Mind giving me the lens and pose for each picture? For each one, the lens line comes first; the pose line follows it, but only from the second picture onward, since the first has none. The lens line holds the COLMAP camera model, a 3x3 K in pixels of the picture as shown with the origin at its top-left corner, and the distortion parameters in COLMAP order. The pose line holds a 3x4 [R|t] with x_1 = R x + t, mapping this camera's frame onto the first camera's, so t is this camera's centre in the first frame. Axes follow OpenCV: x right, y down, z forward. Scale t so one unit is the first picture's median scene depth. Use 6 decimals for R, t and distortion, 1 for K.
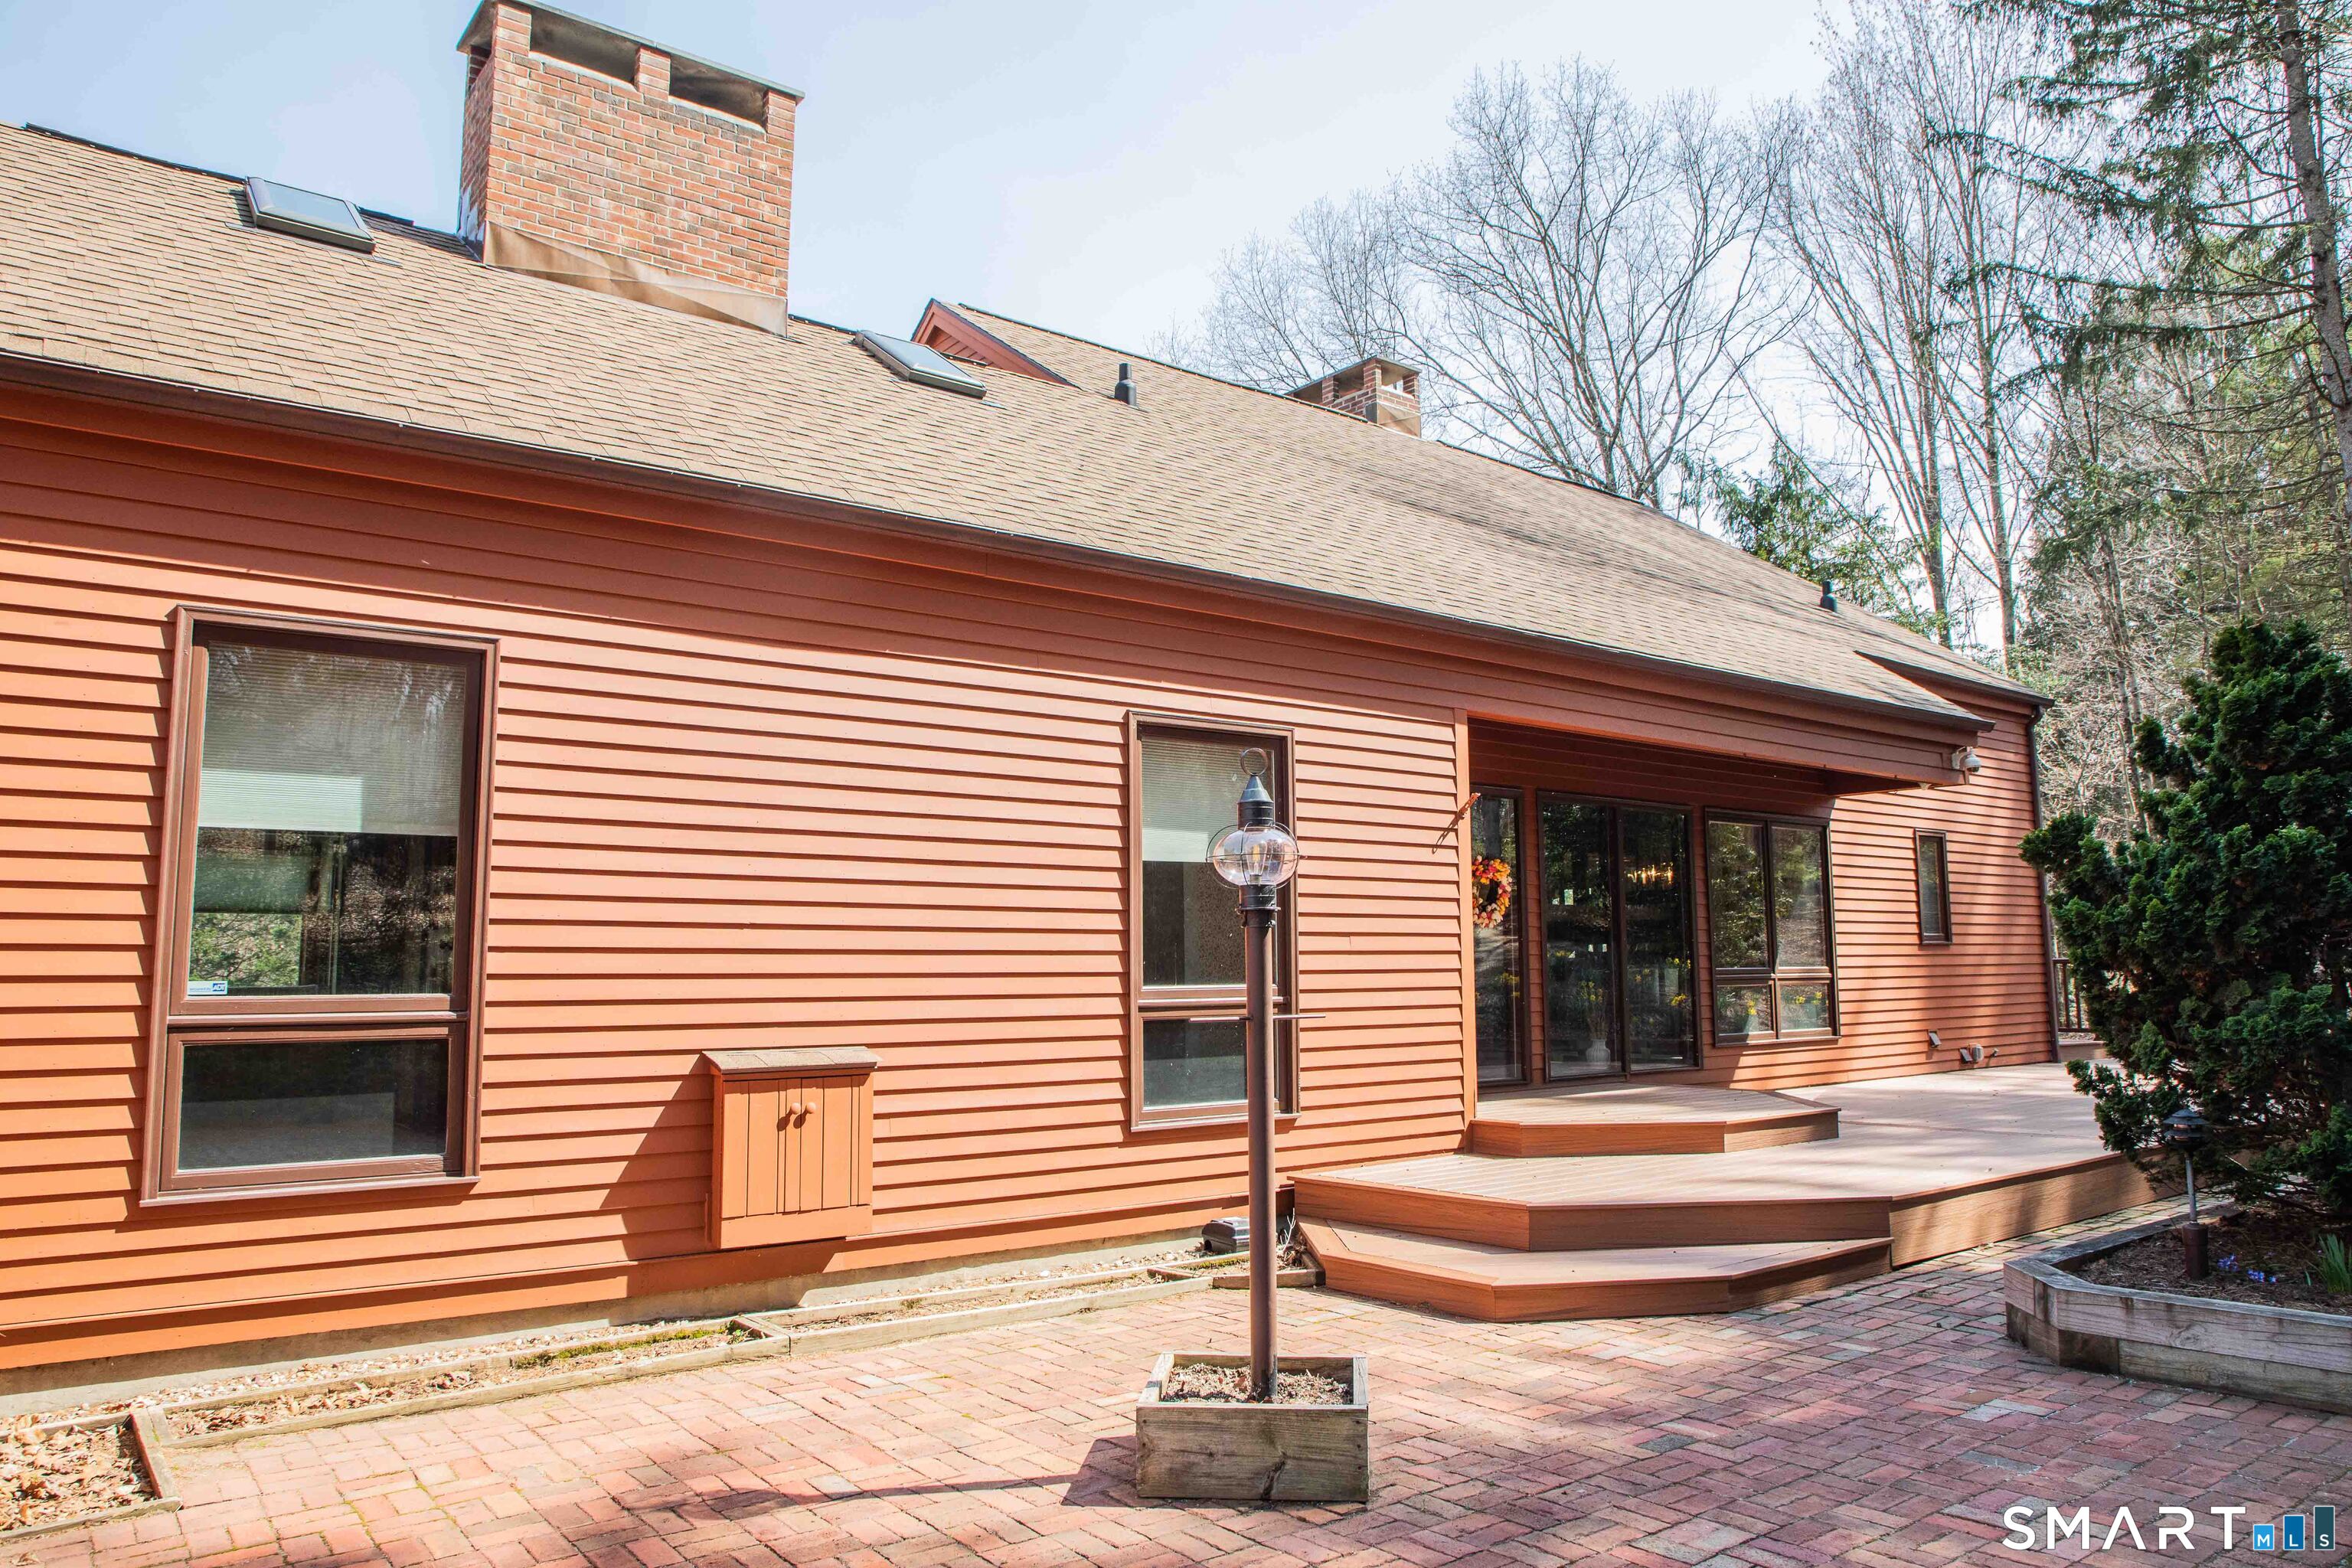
lens RADIAL K [[1614.2, 0, 1176.0], [0, 1614.2, 784.0], [0, 0, 1]] dist [0.000077, -0.072359]
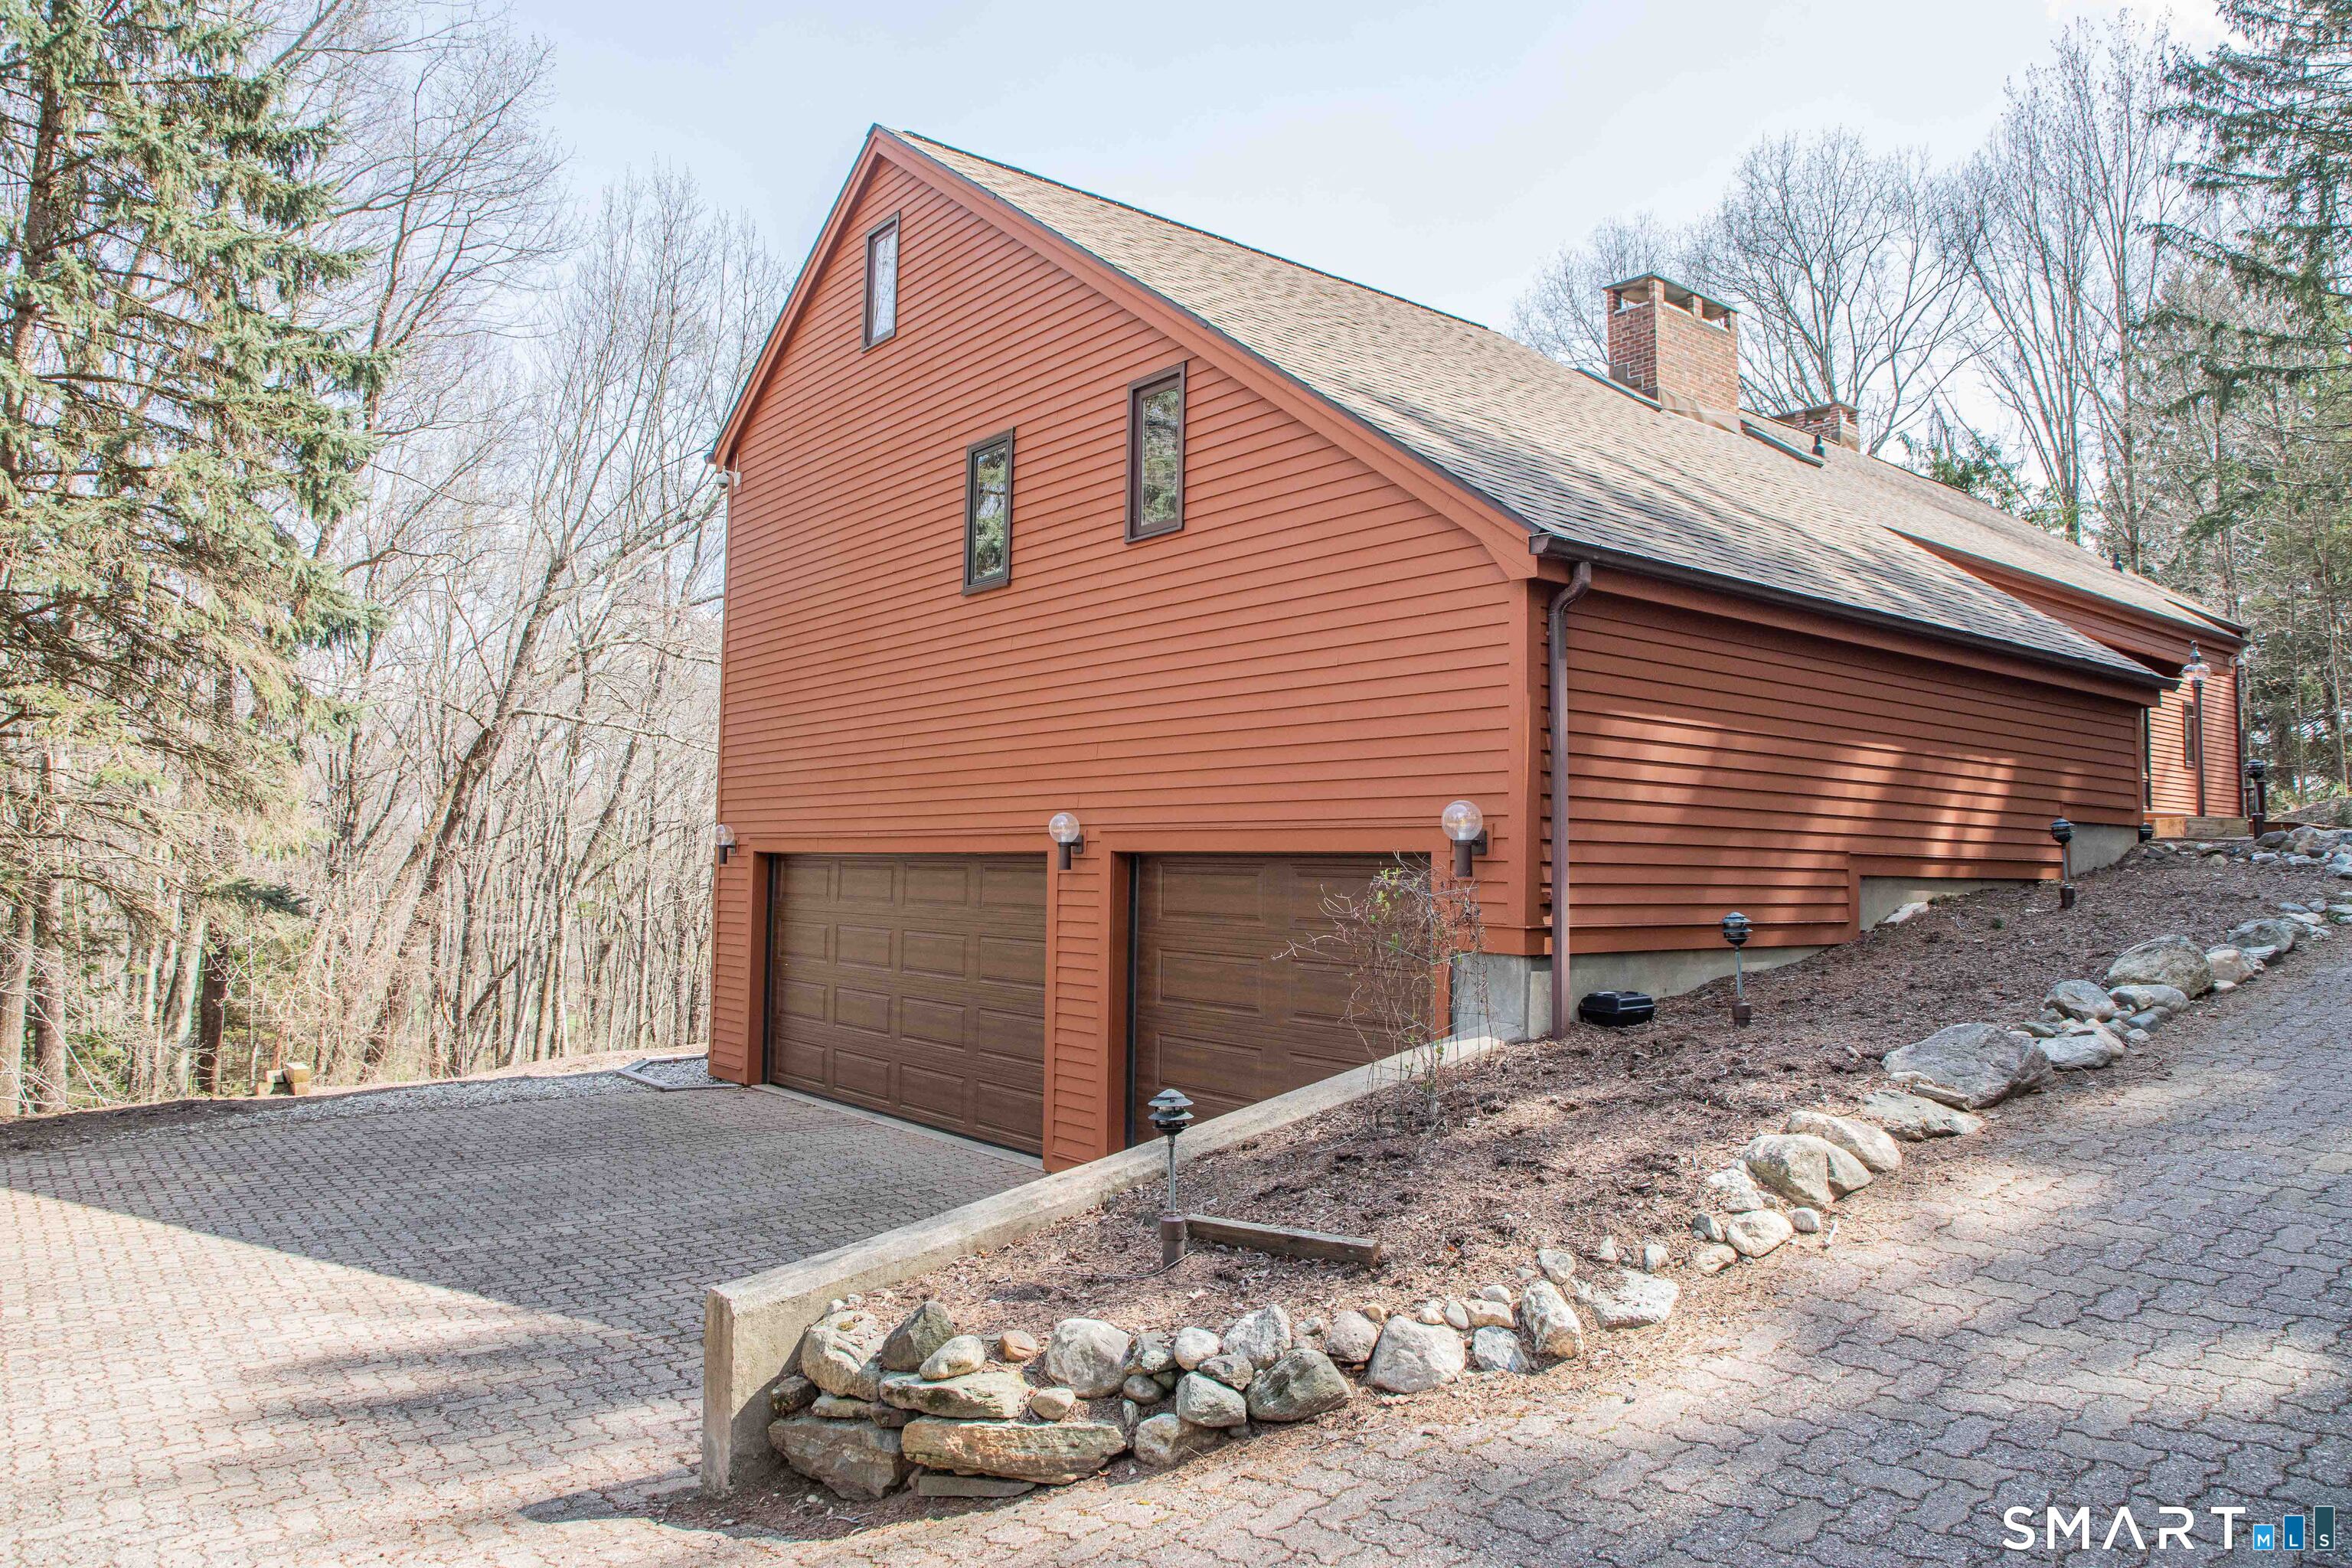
lens RADIAL K [[1602.4, 0, 1170.3], [0, 1602.4, 779.9], [0, 0, 1]] dist [-0.076303, 0.042086]
pose [[0.999643, 0.025599, 0.007664, -0.326565], [-0.026023, 0.997764, 0.061556, 0.018865], [-0.006072, -0.061733, 0.998074, -0.347616]]
